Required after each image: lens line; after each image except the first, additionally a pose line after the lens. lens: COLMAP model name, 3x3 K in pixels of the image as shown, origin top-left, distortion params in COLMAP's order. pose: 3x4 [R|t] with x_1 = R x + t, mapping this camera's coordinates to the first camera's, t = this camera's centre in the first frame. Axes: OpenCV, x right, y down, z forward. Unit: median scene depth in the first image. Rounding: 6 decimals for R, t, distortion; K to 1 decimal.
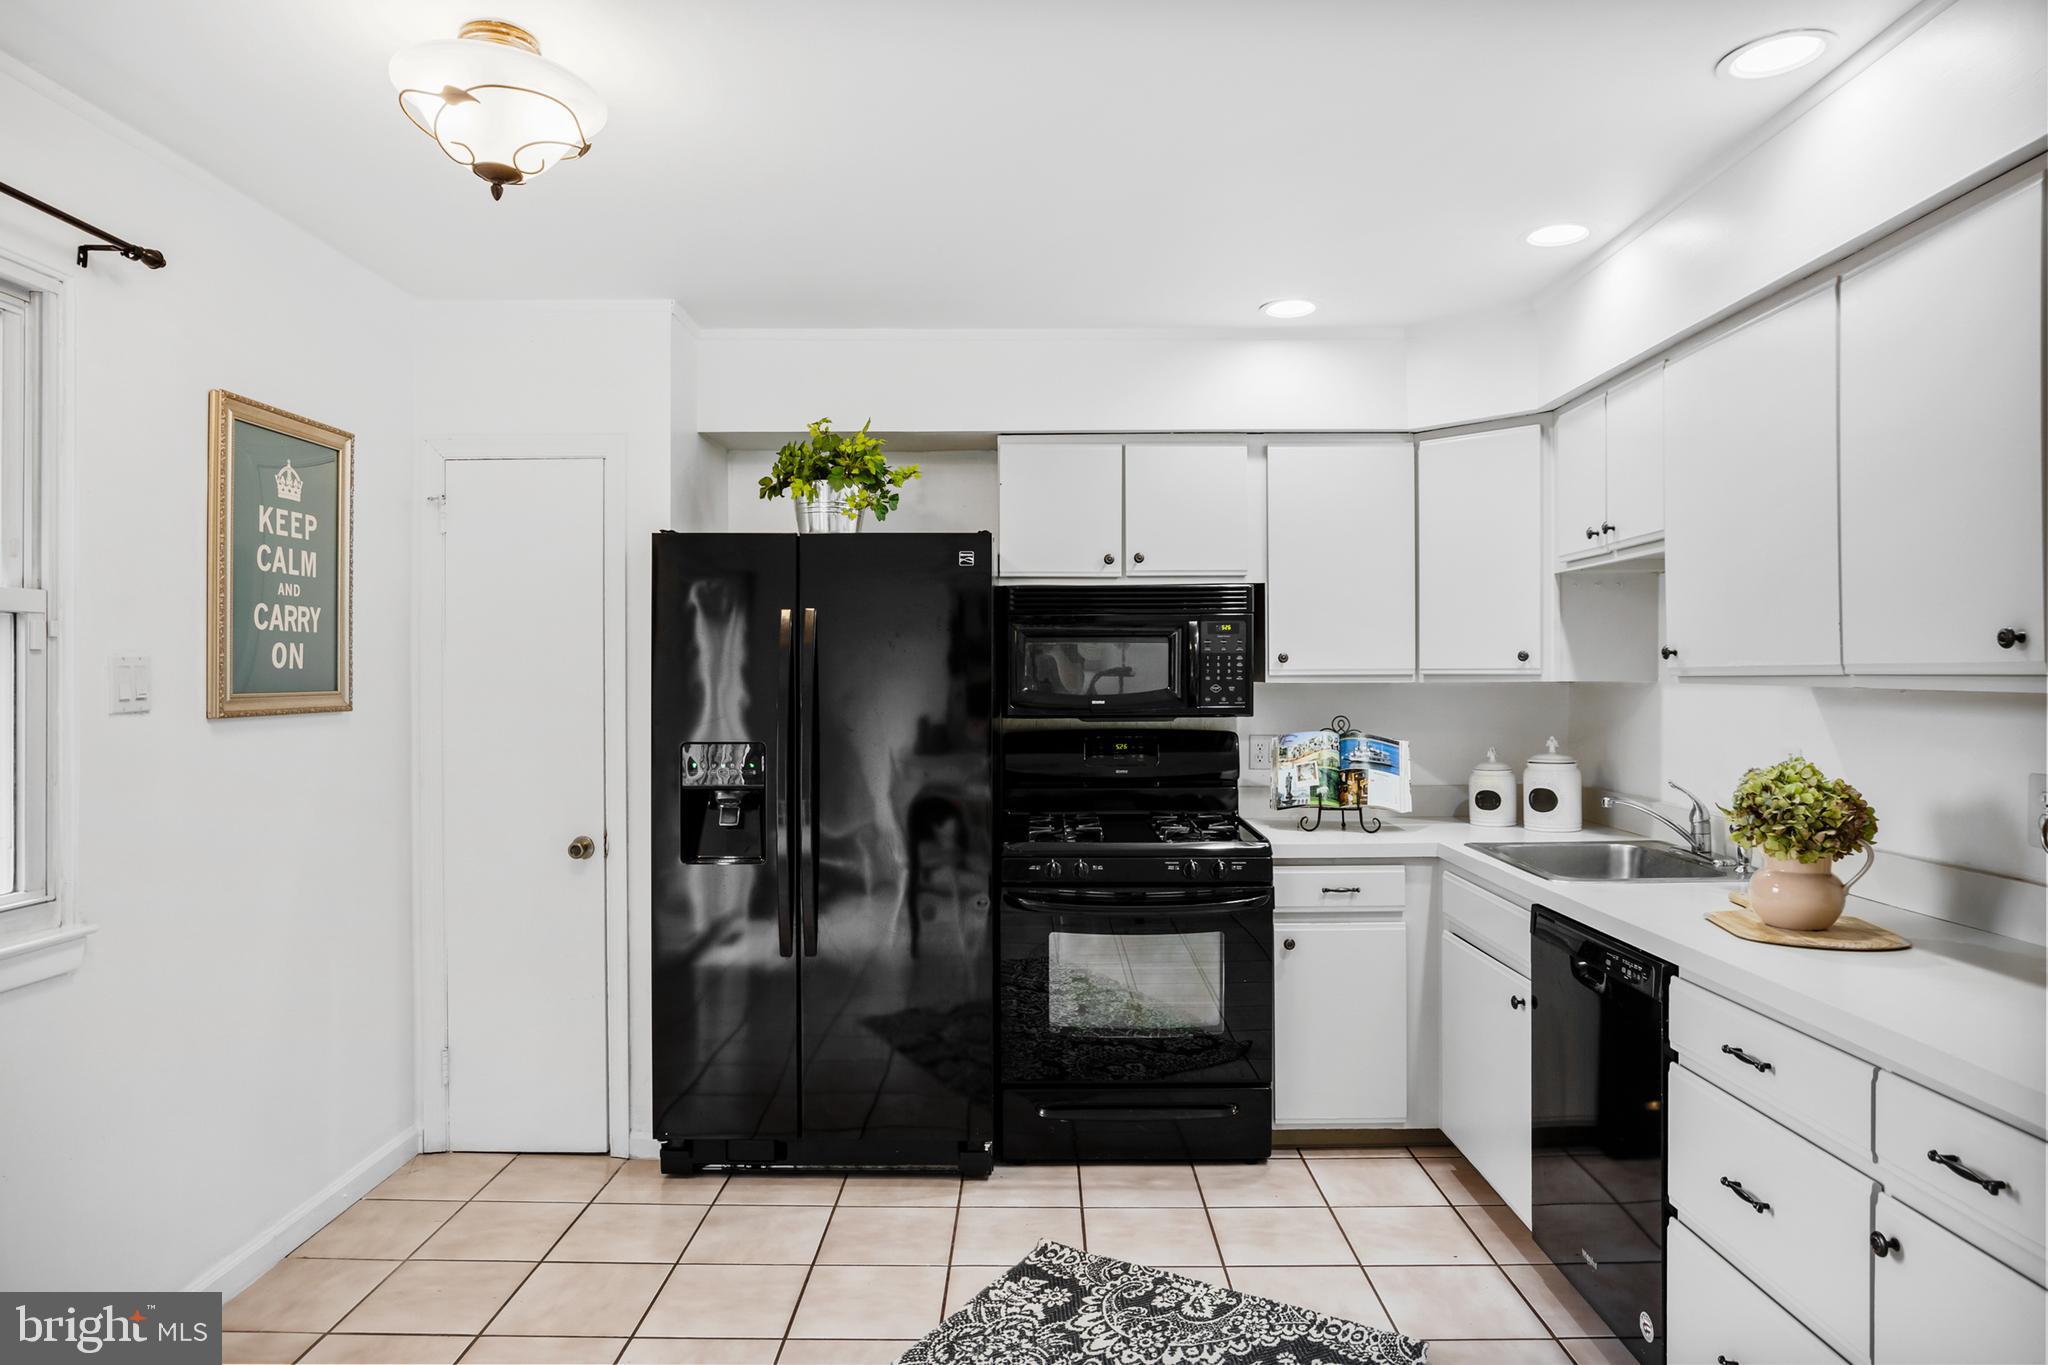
lens RADIAL K [[1215.5, 0, 1026.1], [0, 1215.5, 685.9], [0, 0, 1]] dist [-0.044603, 0.007672]
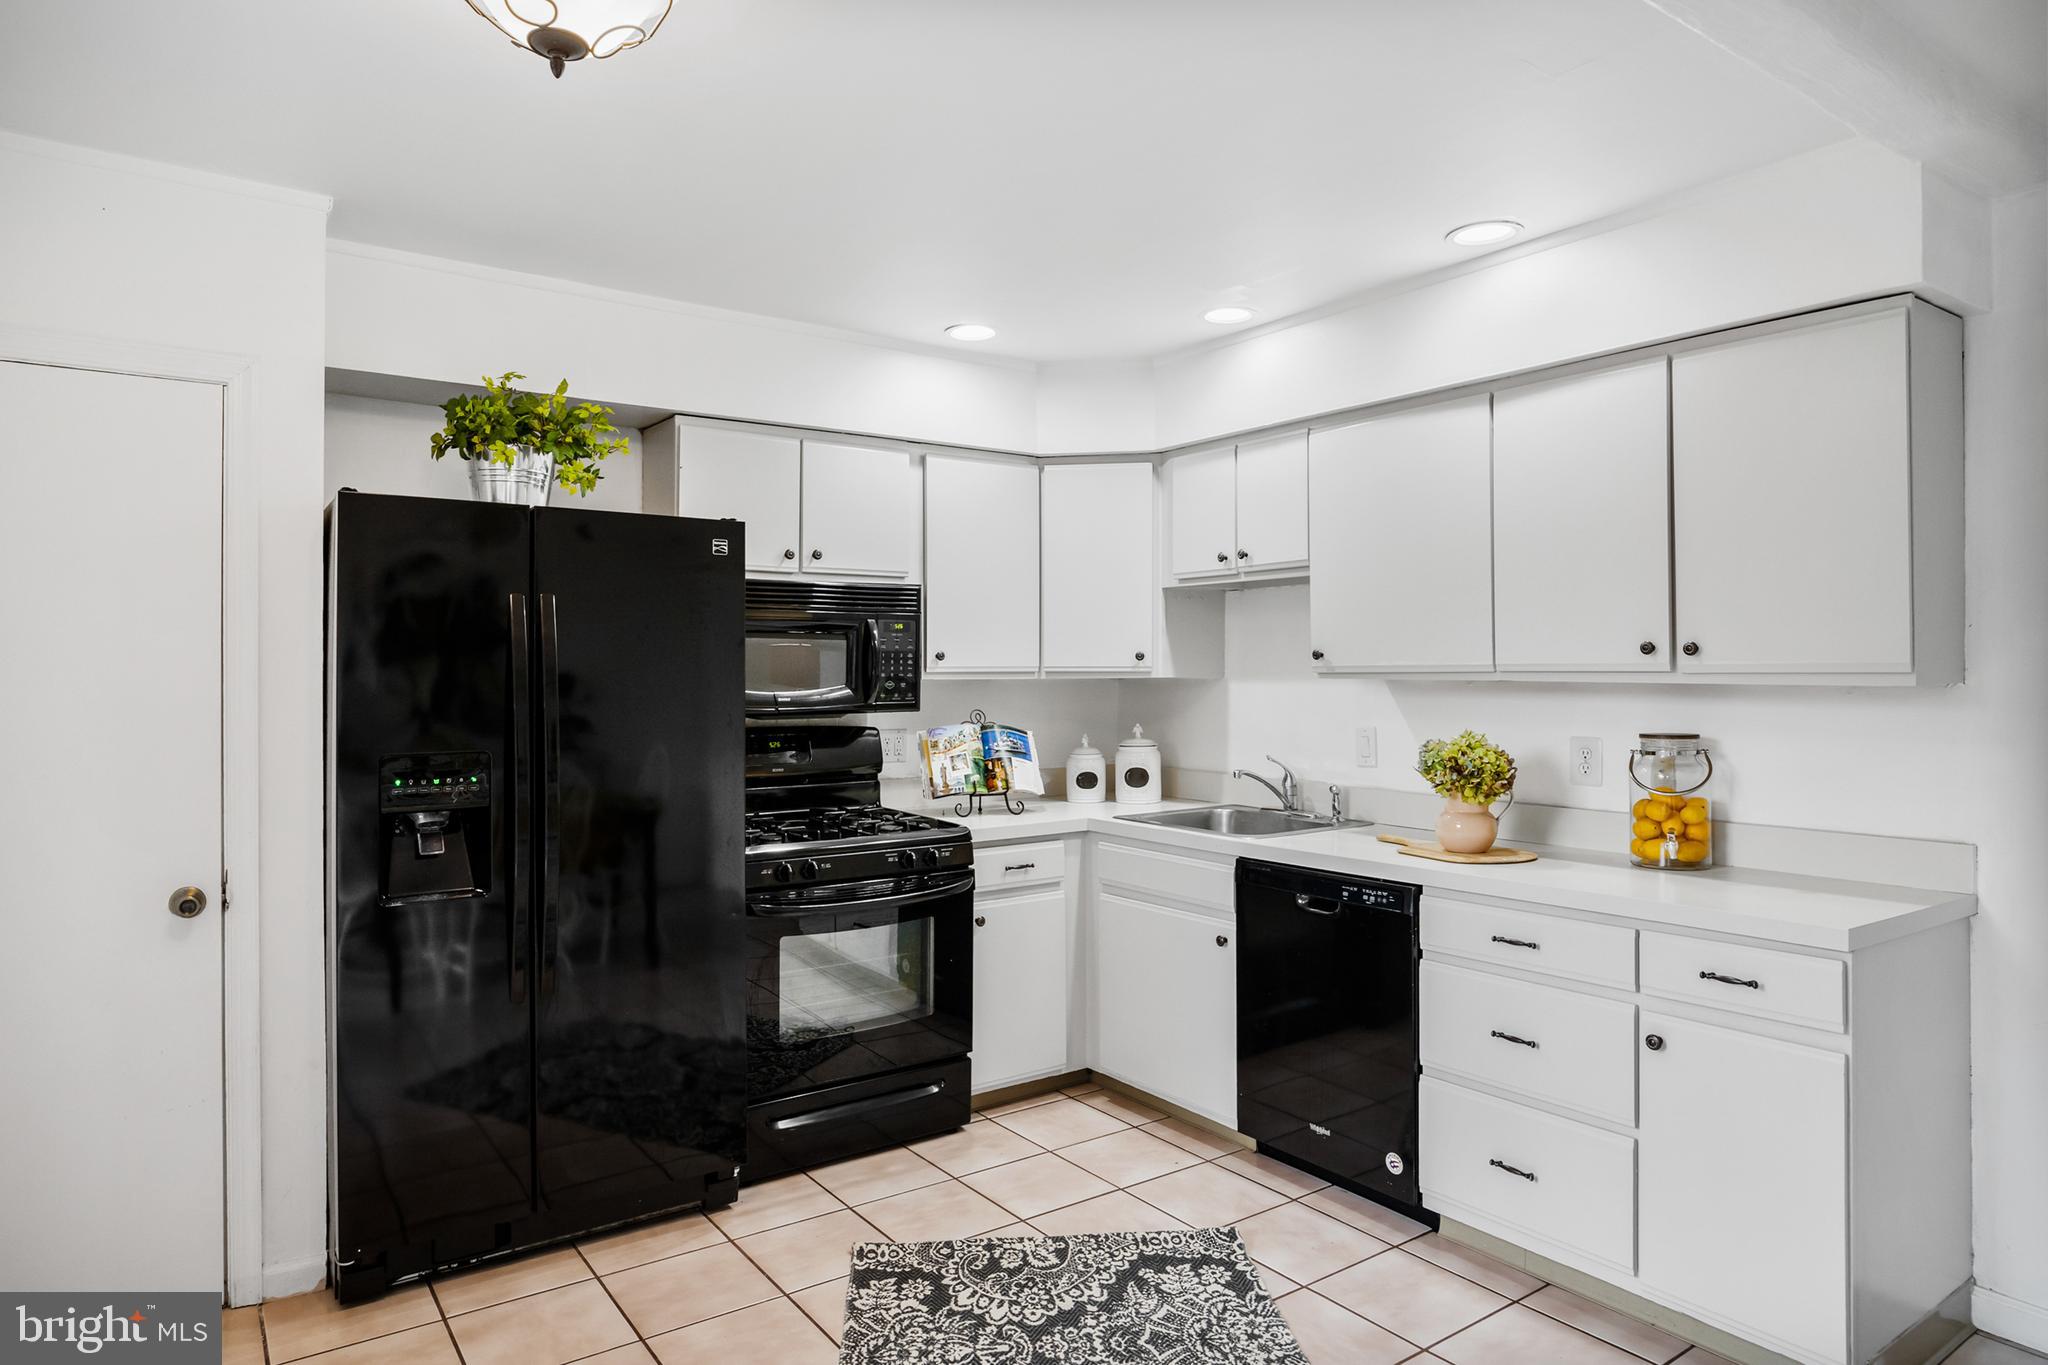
lens RADIAL K [[1215.5, 0, 1031.6], [0, 1215.5, 672.8], [0, 0, 1]] dist [-0.044603, 0.007672]
pose [[0.805365, 0.001335, 0.592778, -0.392278], [0.004015, 0.999962, -0.007707, 0.000327], [-0.592766, 0.008587, 0.805329, 0.101319]]
